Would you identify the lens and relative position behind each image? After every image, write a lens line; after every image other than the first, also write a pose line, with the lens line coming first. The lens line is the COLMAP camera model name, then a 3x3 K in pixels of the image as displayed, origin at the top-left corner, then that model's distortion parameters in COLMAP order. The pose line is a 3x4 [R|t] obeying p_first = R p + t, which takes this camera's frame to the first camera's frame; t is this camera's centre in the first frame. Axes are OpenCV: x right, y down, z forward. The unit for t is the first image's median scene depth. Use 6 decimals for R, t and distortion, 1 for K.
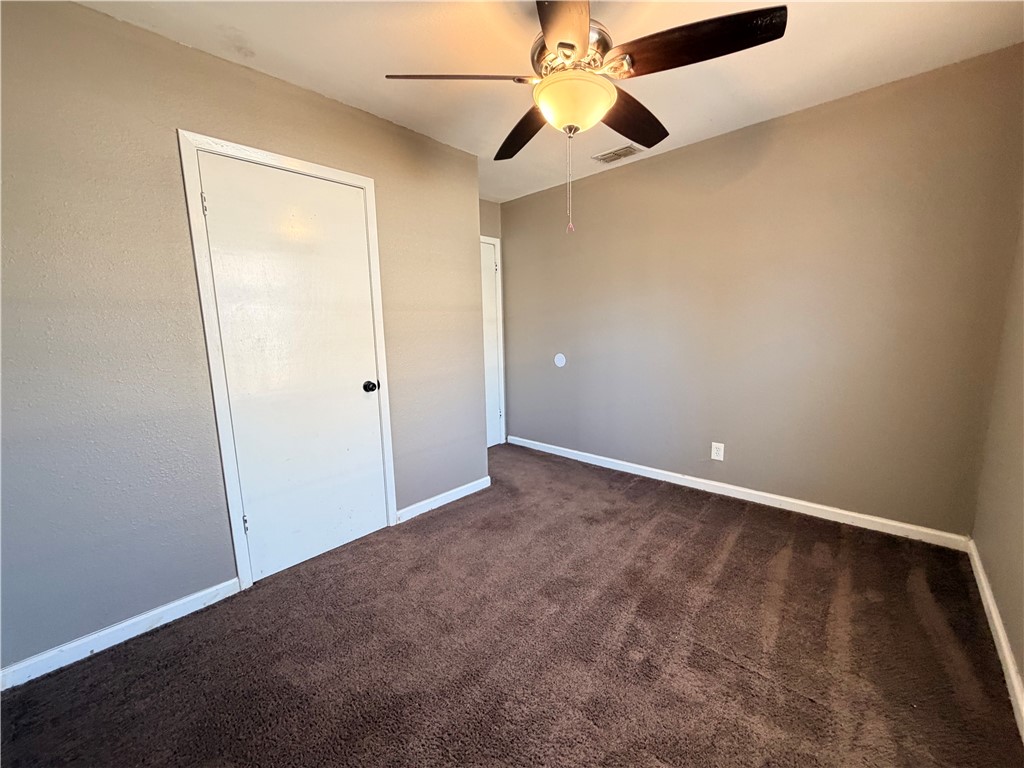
lens RADIAL K [[409.2, 0, 508.6], [0, 409.2, 386.2], [0, 0, 1]] dist [0.000018, 0.000023]
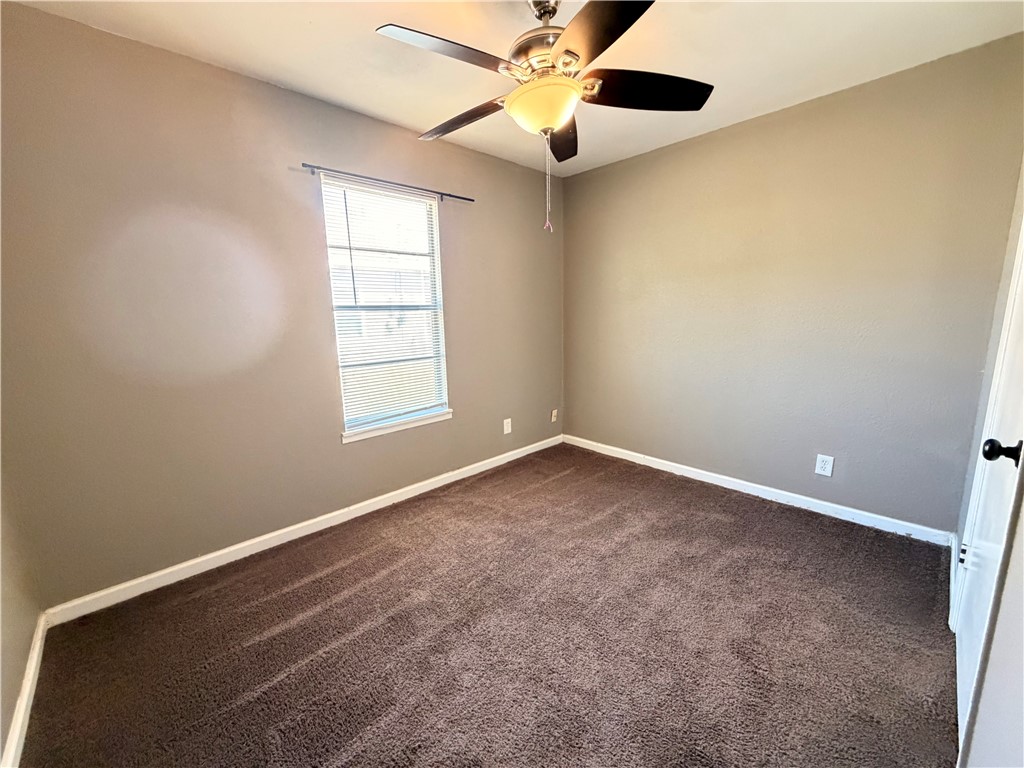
lens RADIAL K [[409.2, 0, 508.6], [0, 409.2, 386.2], [0, 0, 1]] dist [0.000018, 0.000023]
pose [[-0.996972, 0.036264, 0.068785, 0.144419], [0.056612, 0.944919, 0.322372, -0.249163], [-0.053306, 0.325290, -0.944111, 1.539317]]
